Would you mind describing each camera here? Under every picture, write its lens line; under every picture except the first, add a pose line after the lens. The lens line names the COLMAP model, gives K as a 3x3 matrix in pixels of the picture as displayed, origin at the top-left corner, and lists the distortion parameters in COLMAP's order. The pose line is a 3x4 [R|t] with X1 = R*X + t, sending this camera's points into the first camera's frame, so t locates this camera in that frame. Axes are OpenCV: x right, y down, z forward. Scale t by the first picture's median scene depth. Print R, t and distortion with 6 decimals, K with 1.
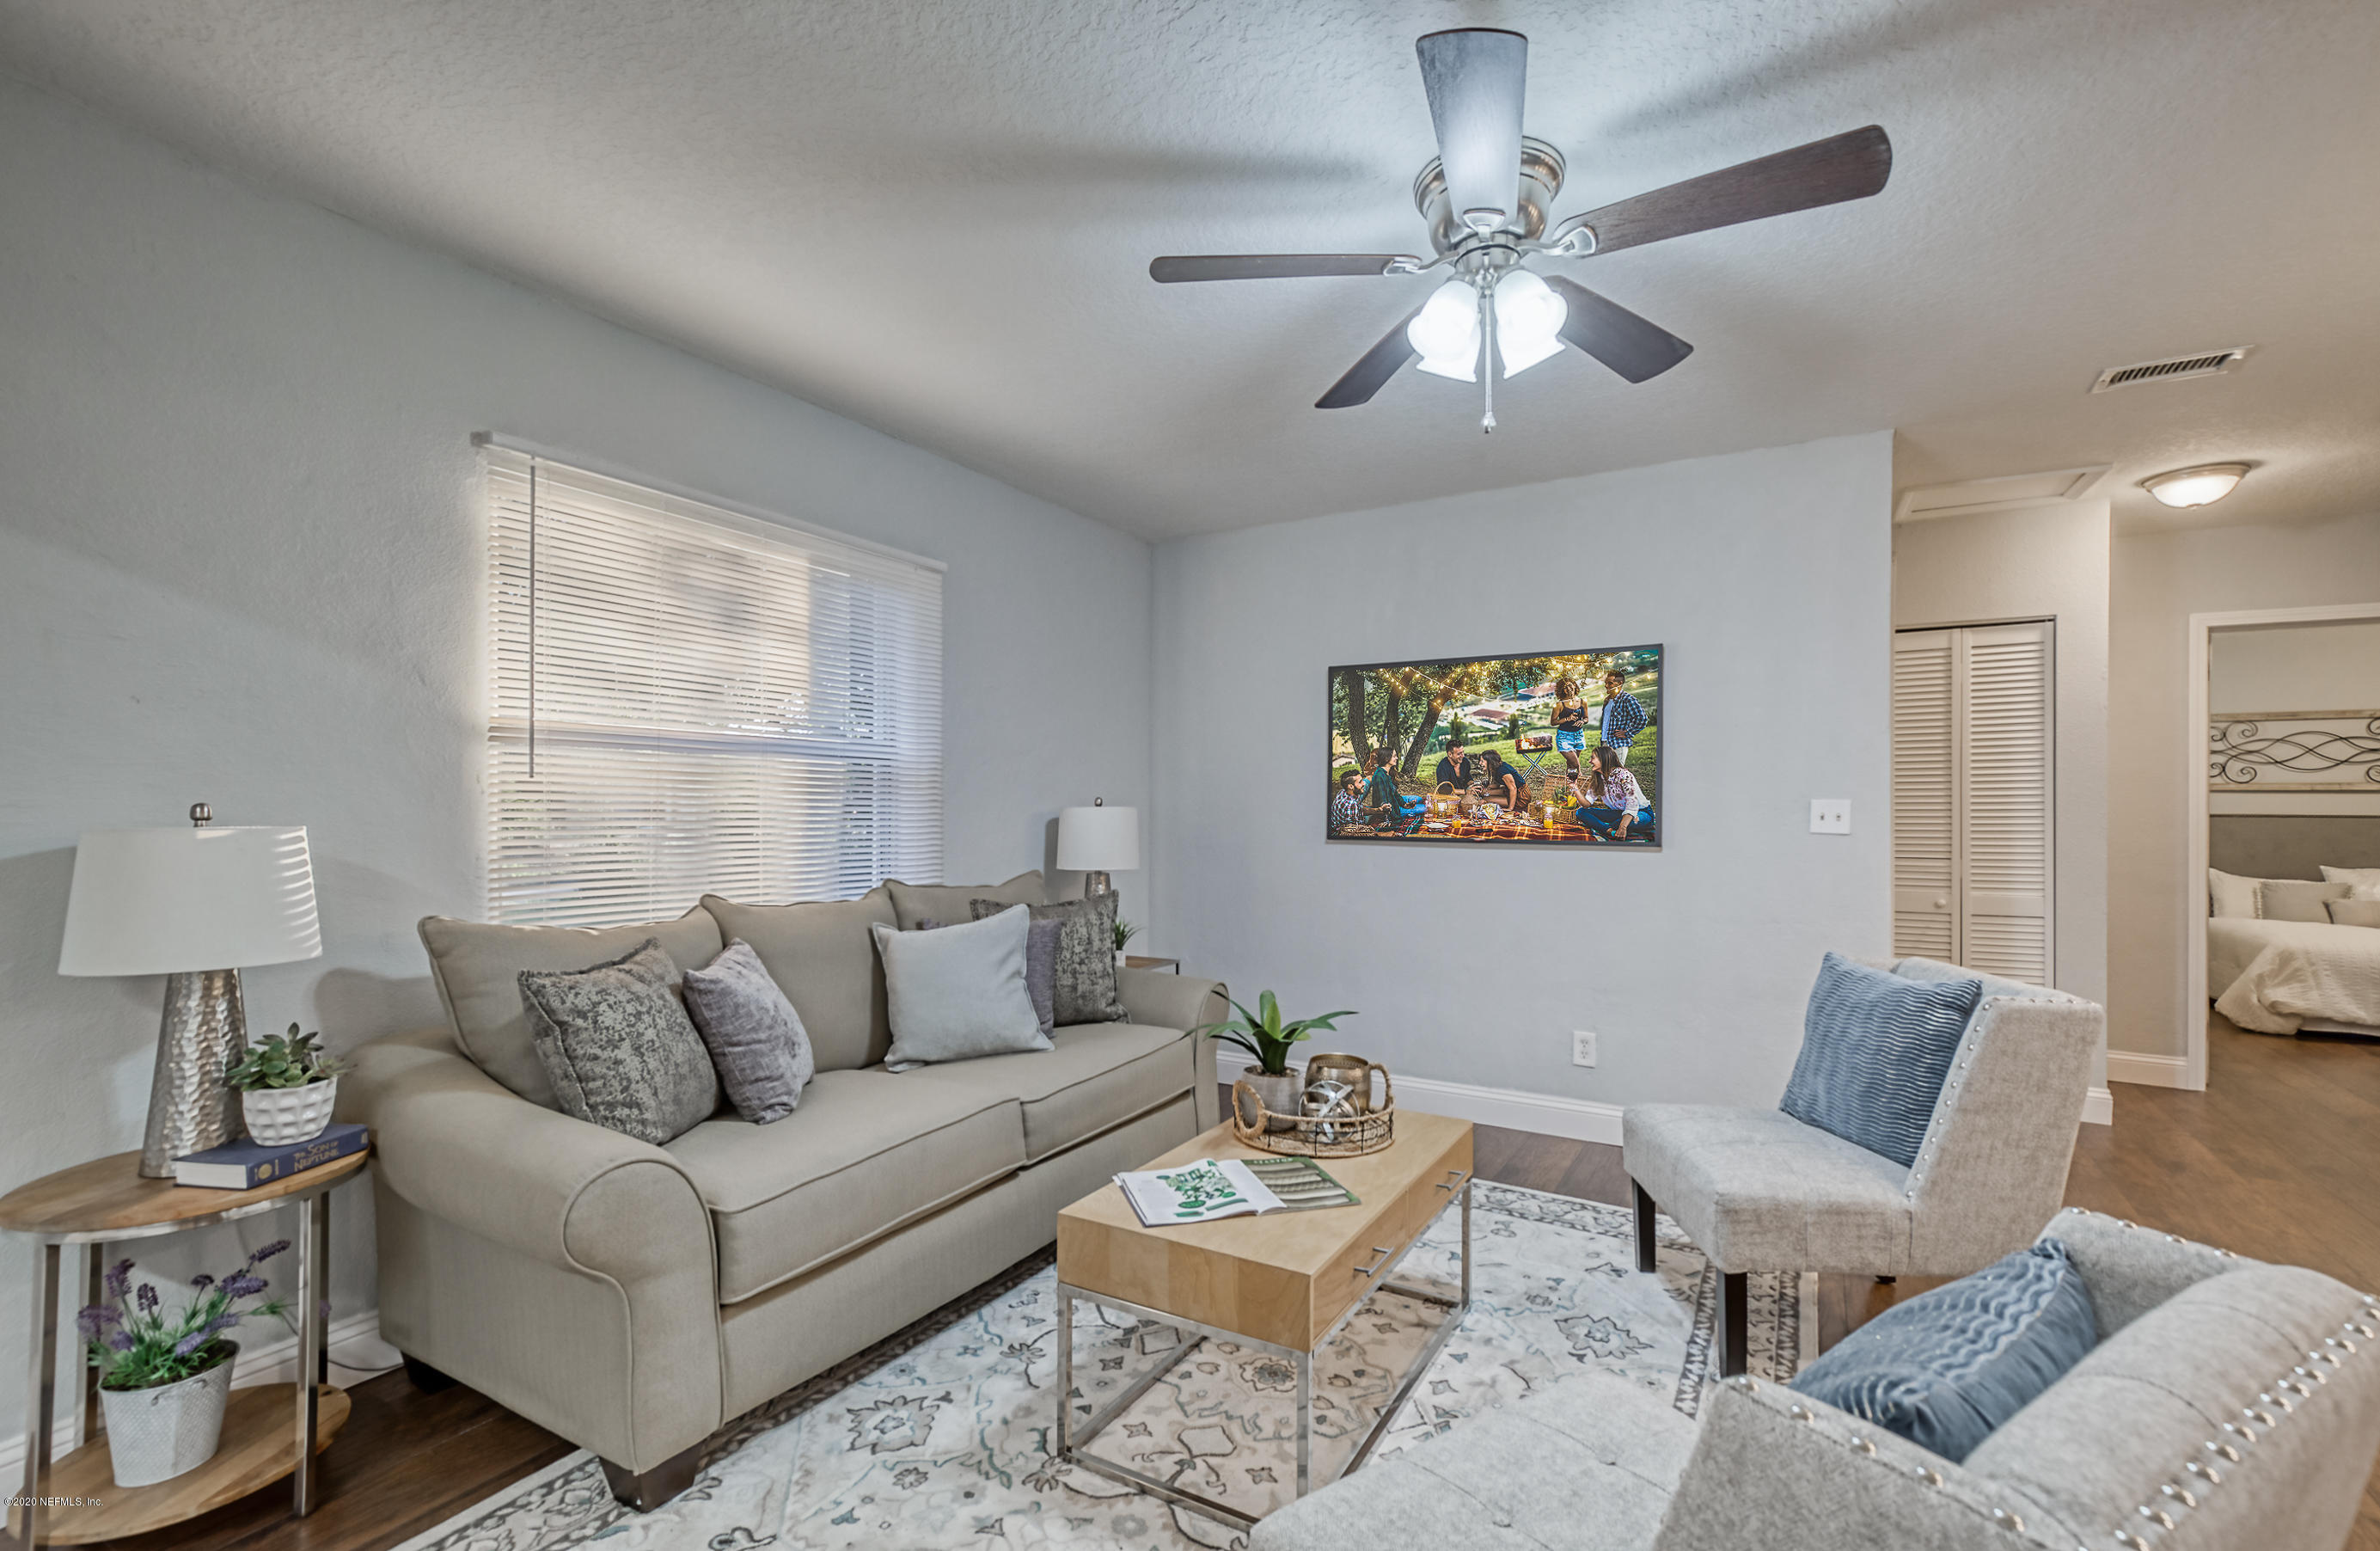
lens RADIAL K [[995.9, 0, 1187.3], [0, 995.9, 817.8], [0, 0, 1]] dist [0.000987, -0.000217]
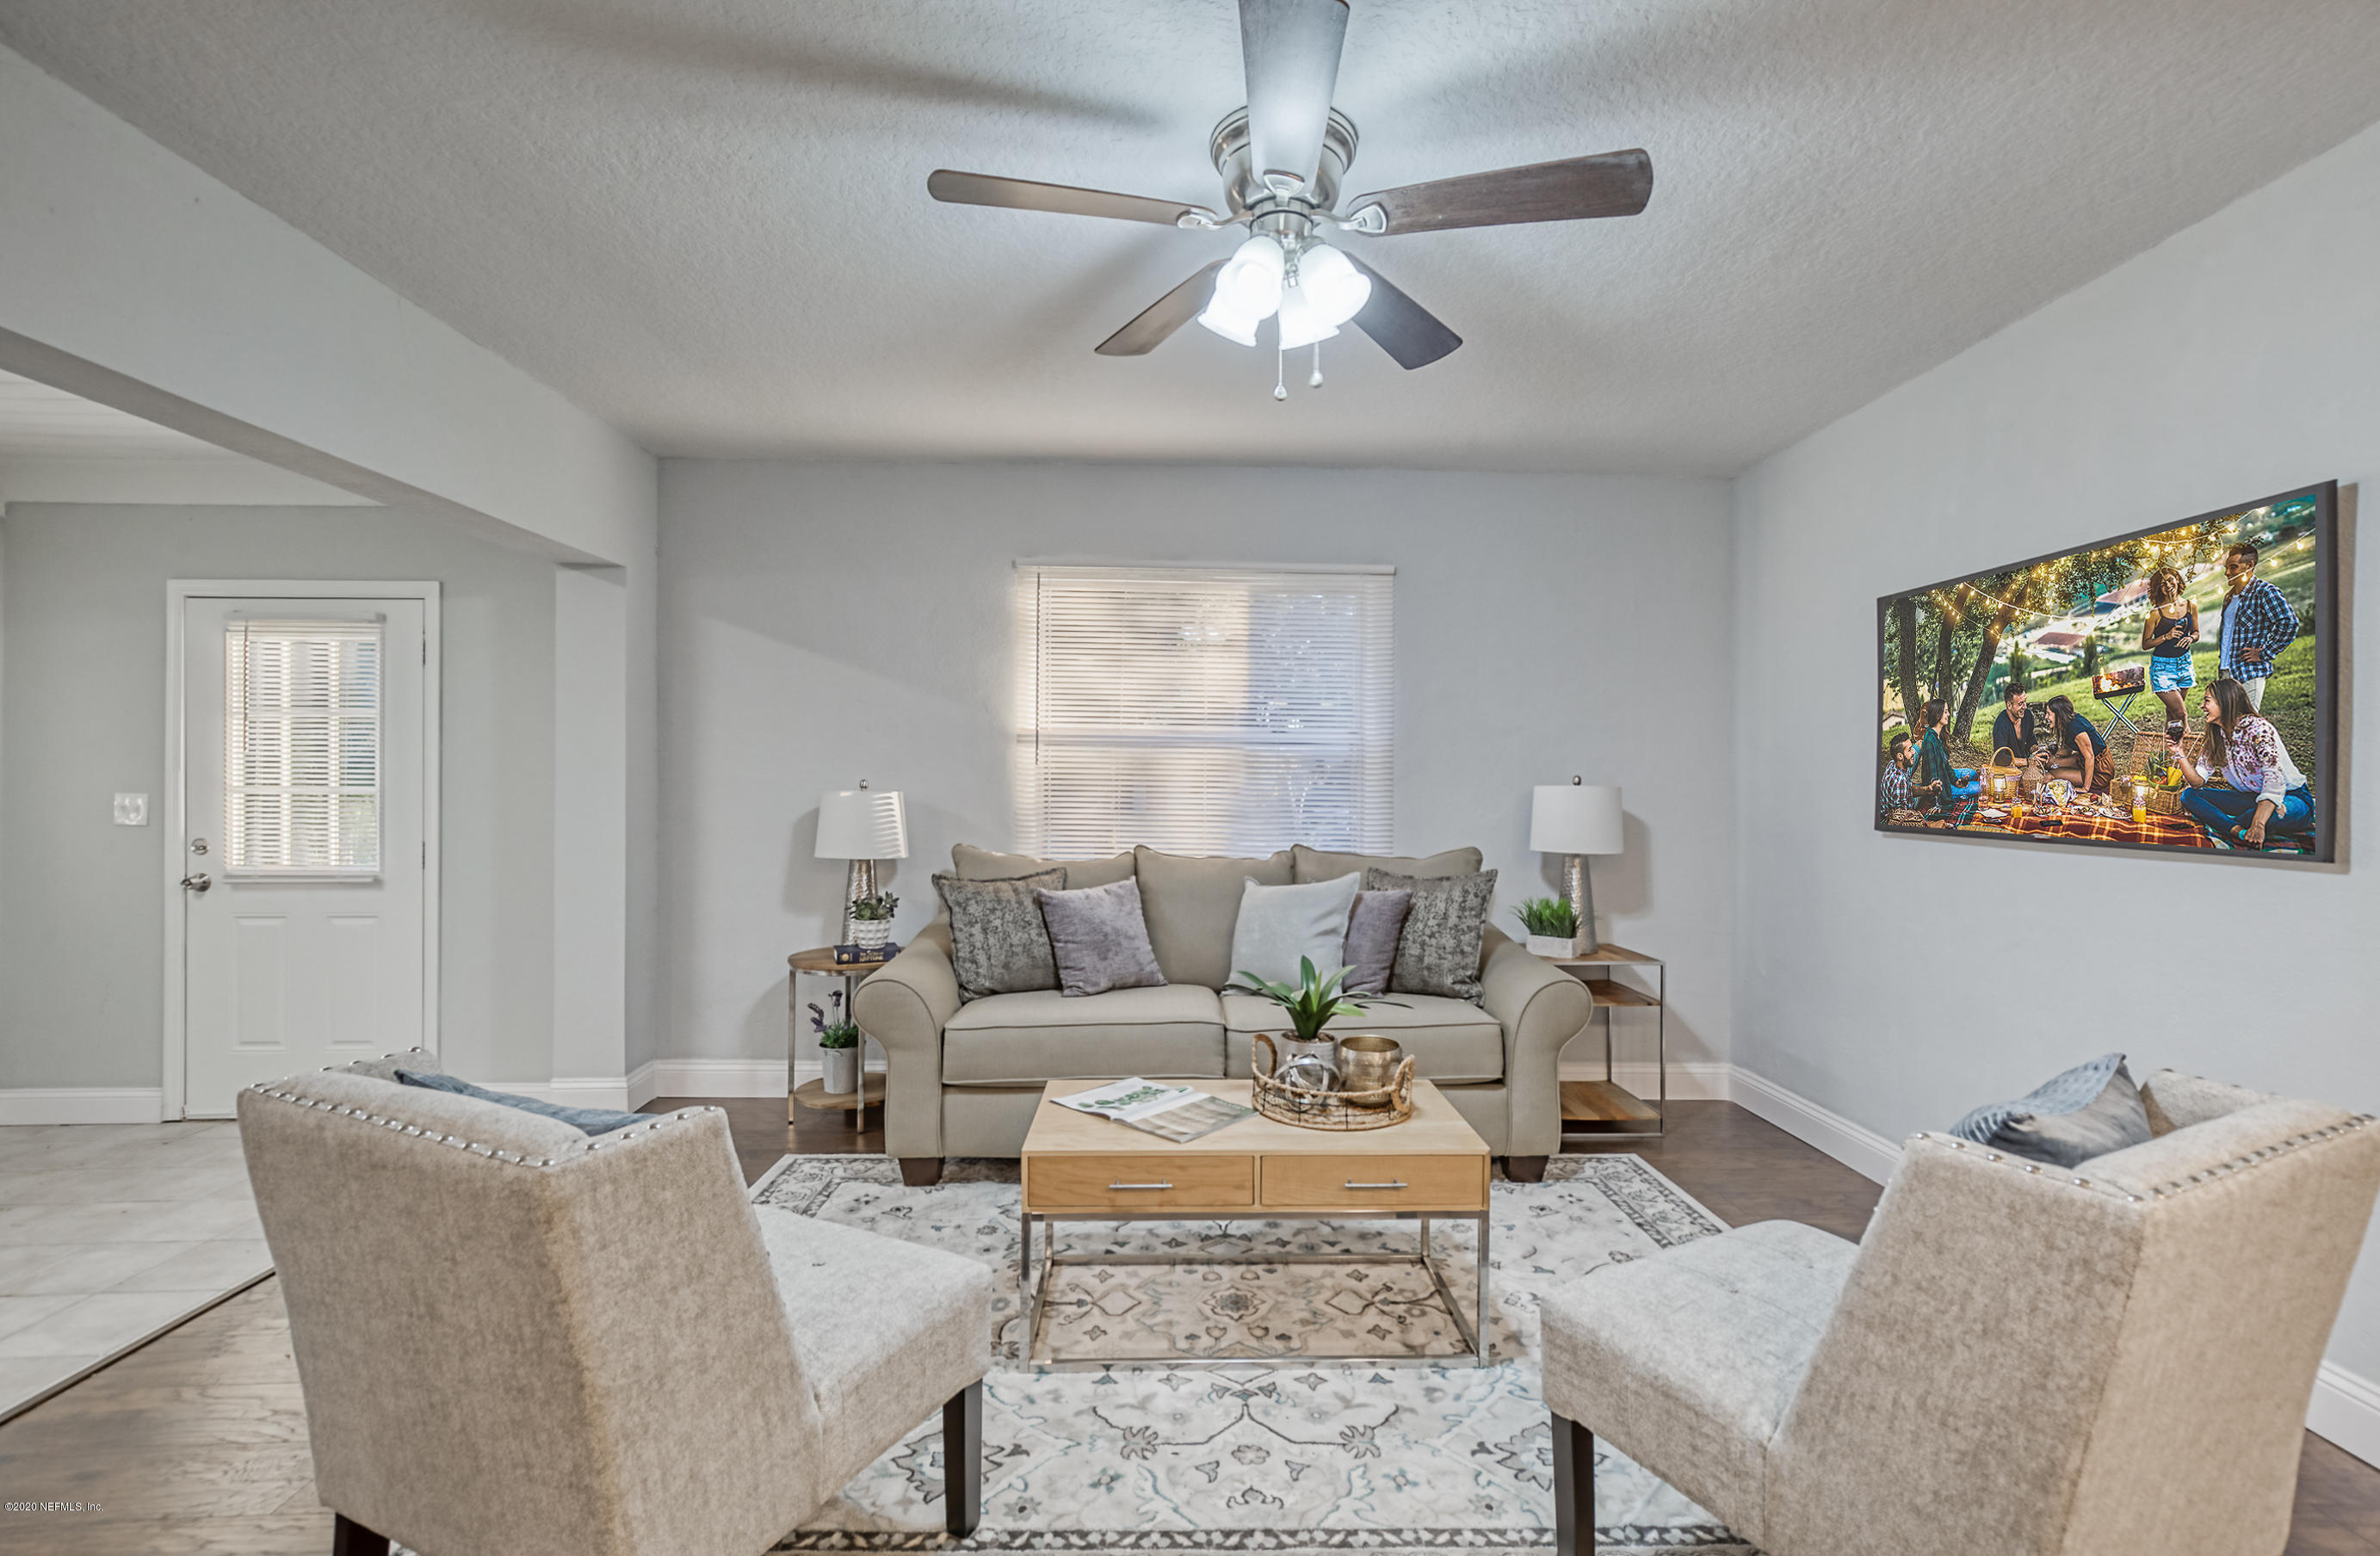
lens RADIAL K [[931.0, 0, 1083.1], [0, 931.0, 783.1], [0, 0, 1]] dist [-0.000406, -0.000125]
pose [[0.563176, 0.003142, -0.826331, 0.467112], [-0.012203, 0.999915, -0.004514, -0.002114], [0.826247, 0.012626, 0.563166, 0.158187]]
